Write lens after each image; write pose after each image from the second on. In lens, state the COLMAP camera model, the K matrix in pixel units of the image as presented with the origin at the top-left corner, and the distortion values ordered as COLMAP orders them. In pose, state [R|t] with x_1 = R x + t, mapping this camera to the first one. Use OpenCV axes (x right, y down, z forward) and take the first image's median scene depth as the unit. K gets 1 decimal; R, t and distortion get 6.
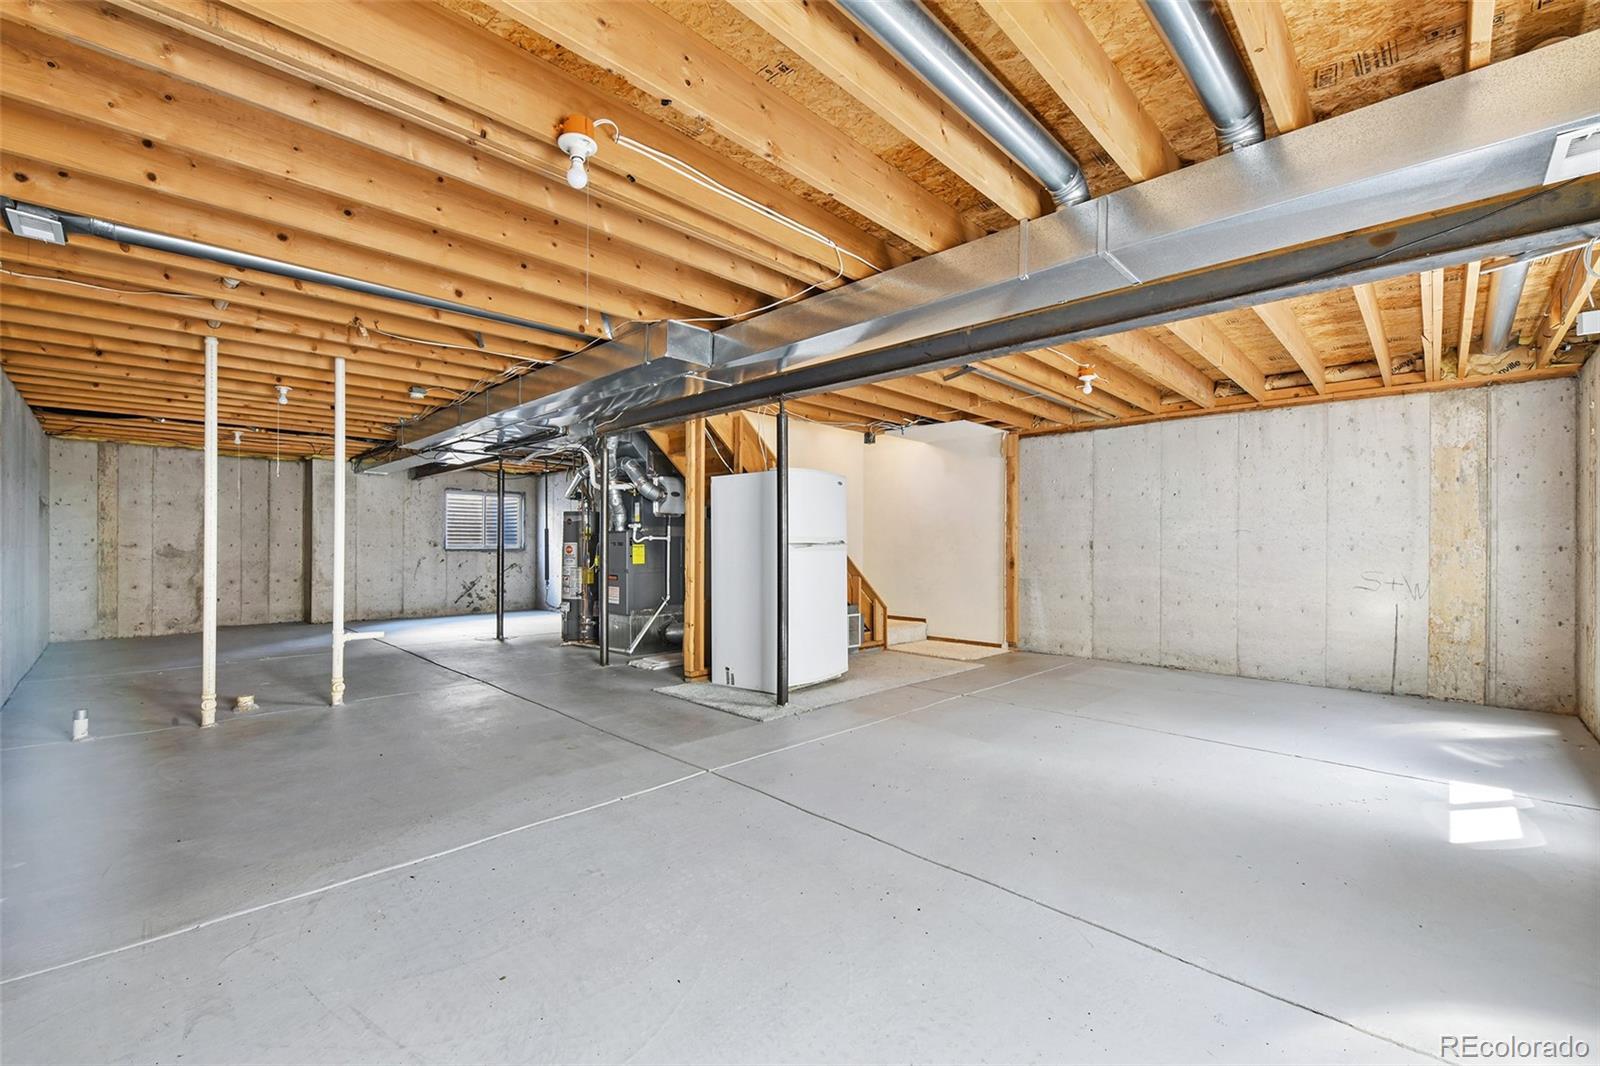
lens RADIAL K [[665.5, 0, 786.8], [0, 665.5, 550.4], [0, 0, 1]] dist [-0.002823, -0.000352]
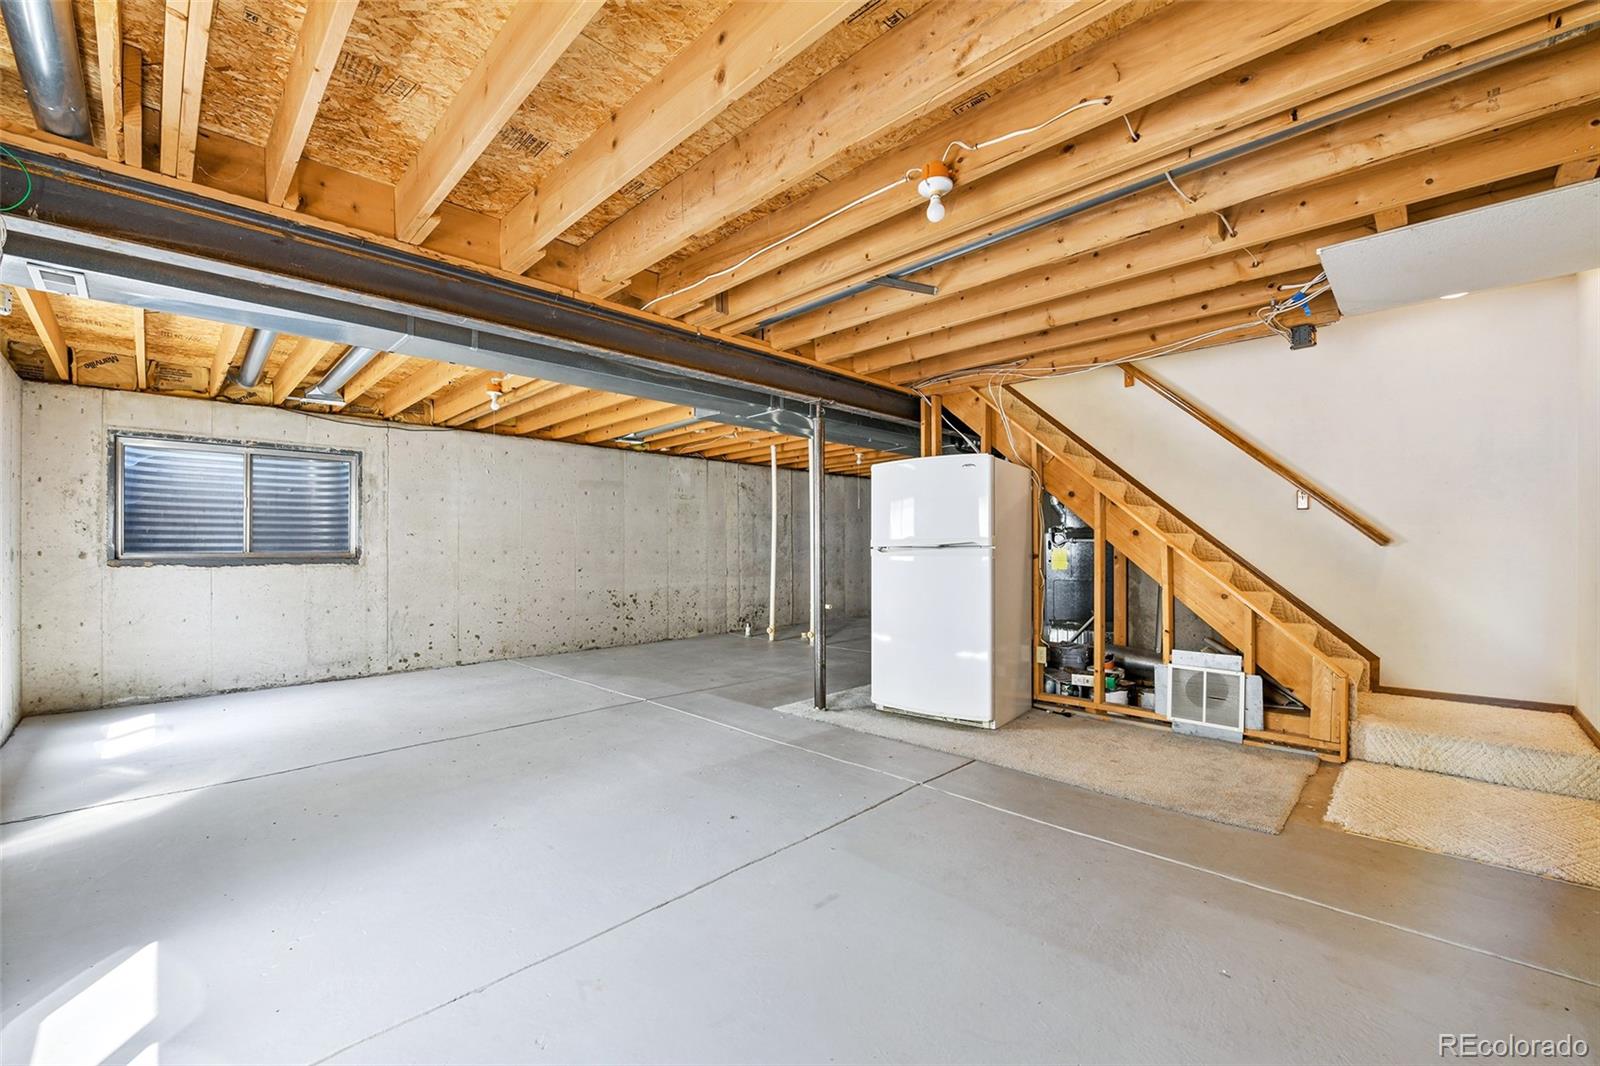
lens RADIAL K [[664.2, 0, 800.0], [0, 664.2, 533.0], [0, 0, 1]] dist [0.001024, 0.000168]
pose [[-0.011808, -0.027063, -0.999564, 1.153883], [0.000932, 0.999633, -0.027076, -0.003586], [0.999930, -0.001251, -0.011778, 1.140246]]
